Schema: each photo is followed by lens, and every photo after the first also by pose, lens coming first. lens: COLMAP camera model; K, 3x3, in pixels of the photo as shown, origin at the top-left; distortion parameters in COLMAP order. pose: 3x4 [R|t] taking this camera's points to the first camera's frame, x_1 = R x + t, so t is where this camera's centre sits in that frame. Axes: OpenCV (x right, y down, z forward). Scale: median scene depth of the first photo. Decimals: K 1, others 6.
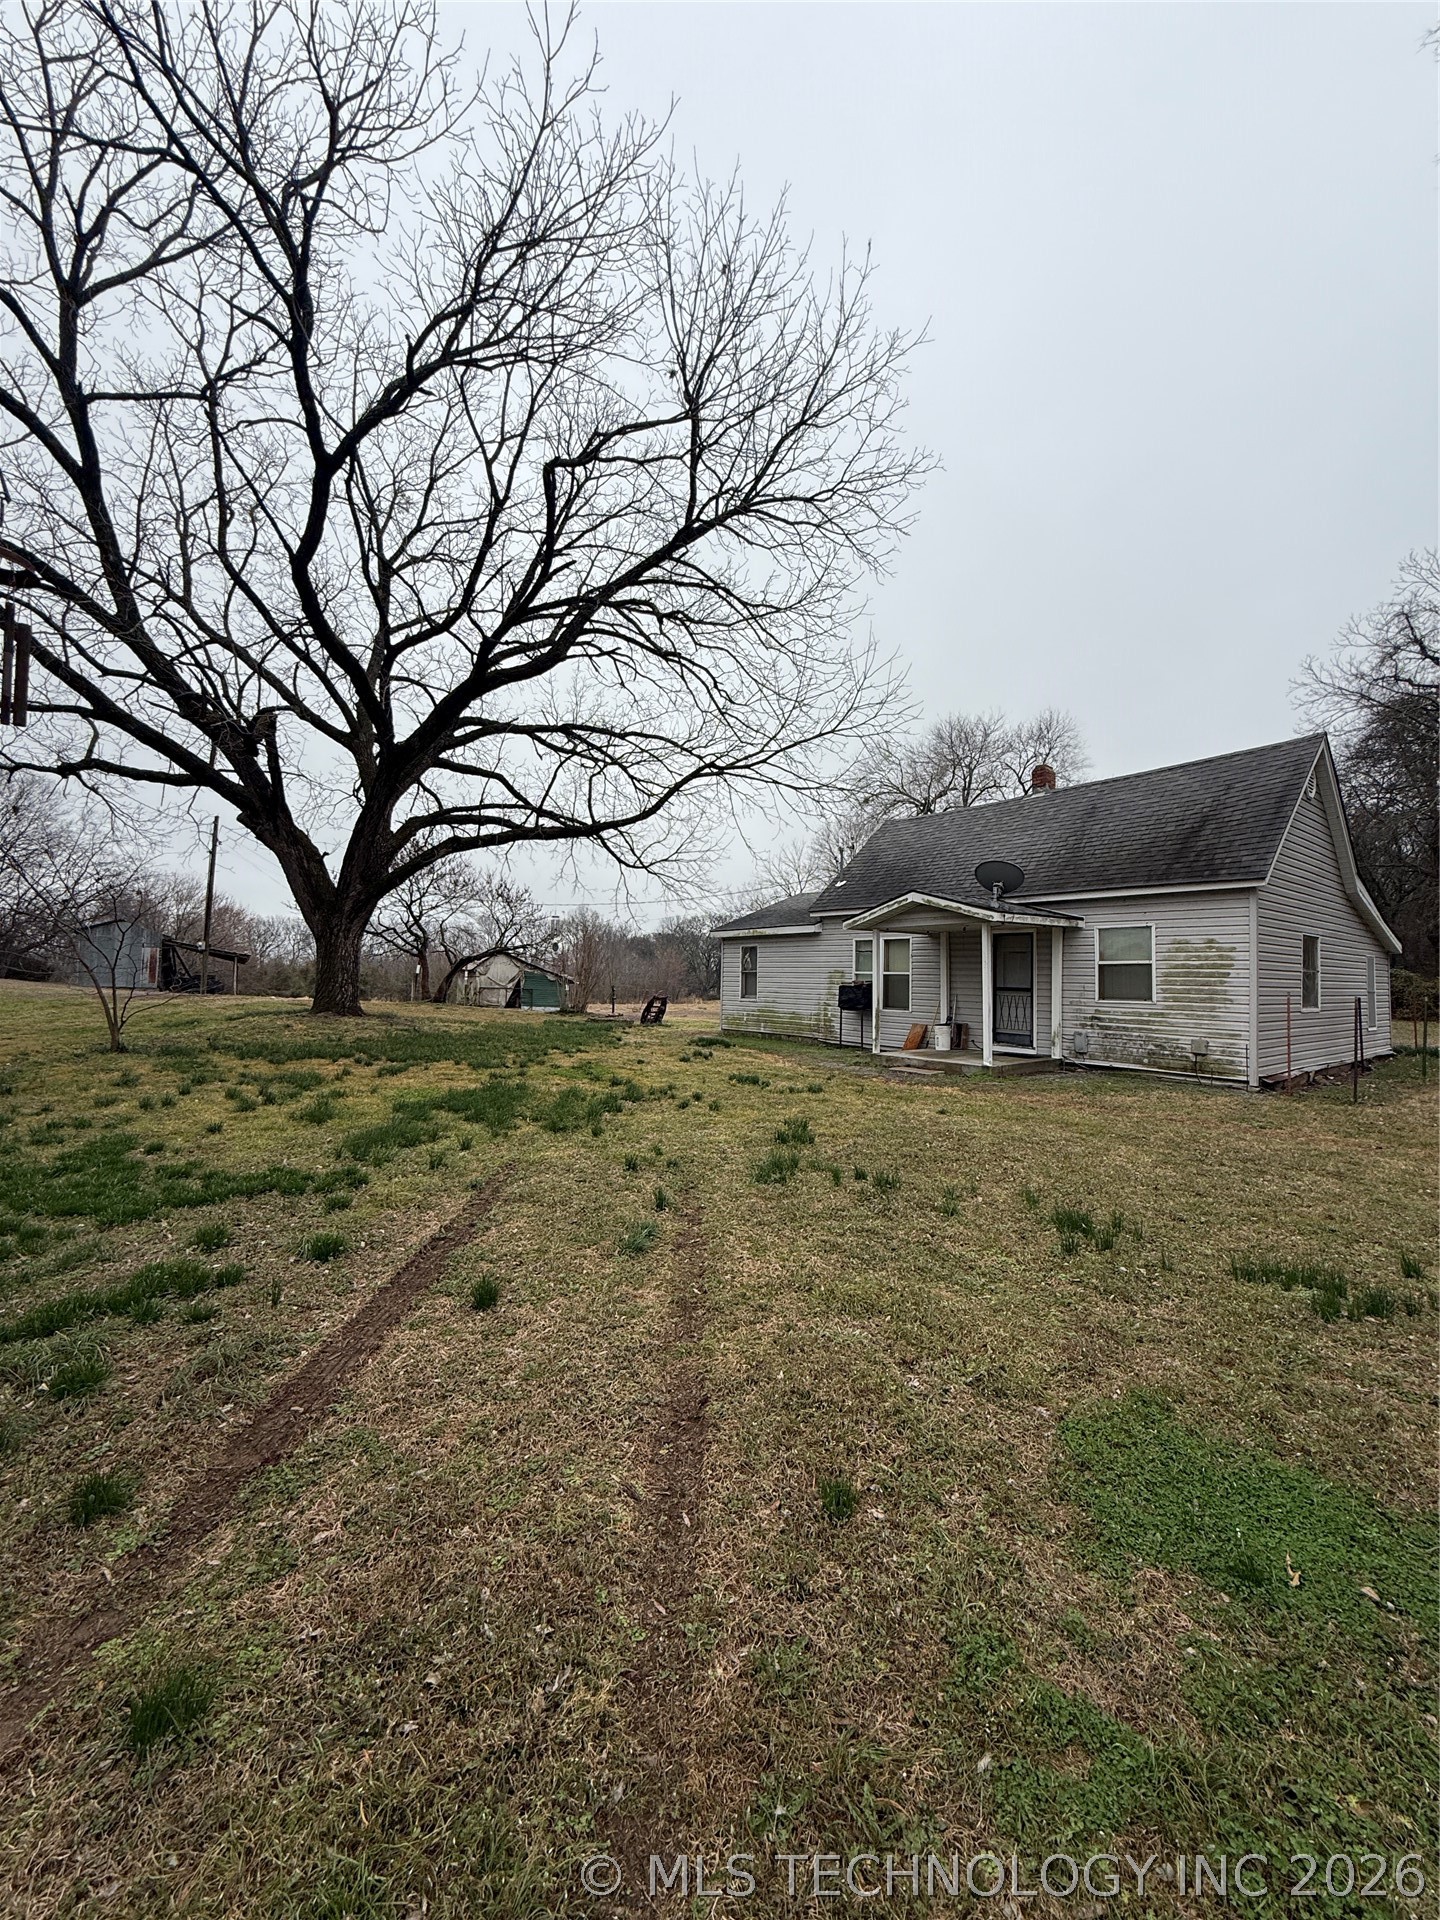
lens RADIAL K [[763.2, 0, 720.9], [0, 763.2, 956.4], [0, 0, 1]] dist [-0.001093, 0.000428]
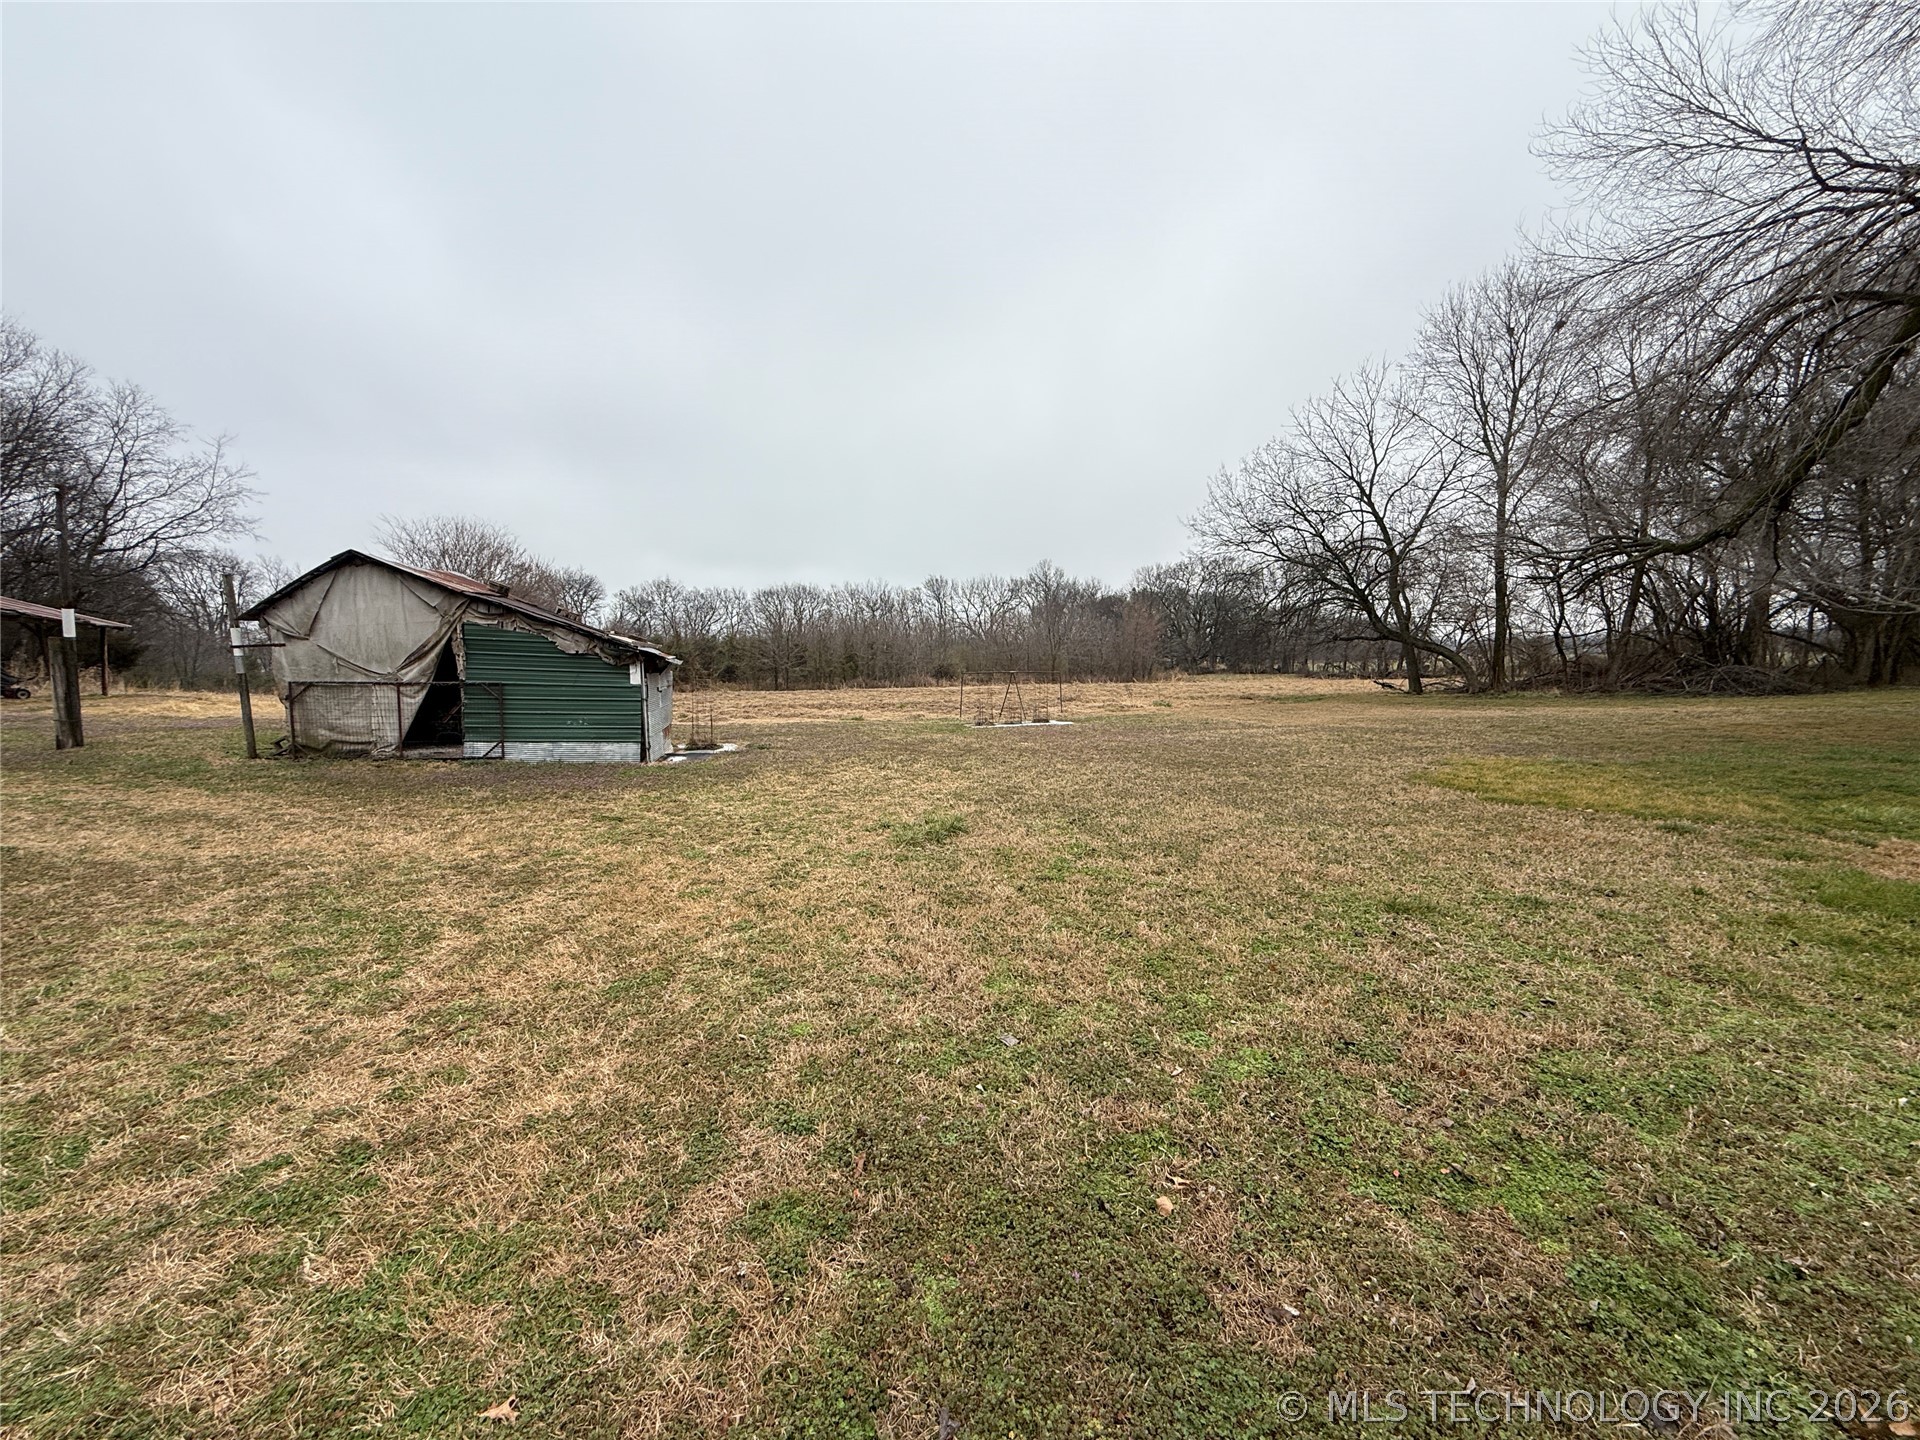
lens RADIAL K [[763.2, 0, 954.8], [0, 763.2, 721.0], [0, 0, 1]] dist [-0.001093, 0.000428]
pose [[0.944707, 0.011676, -0.327708, 0.047024], [0.028540, 0.992646, 0.117642, 0.083544], [0.326671, -0.120490, 0.937426, 2.389417]]
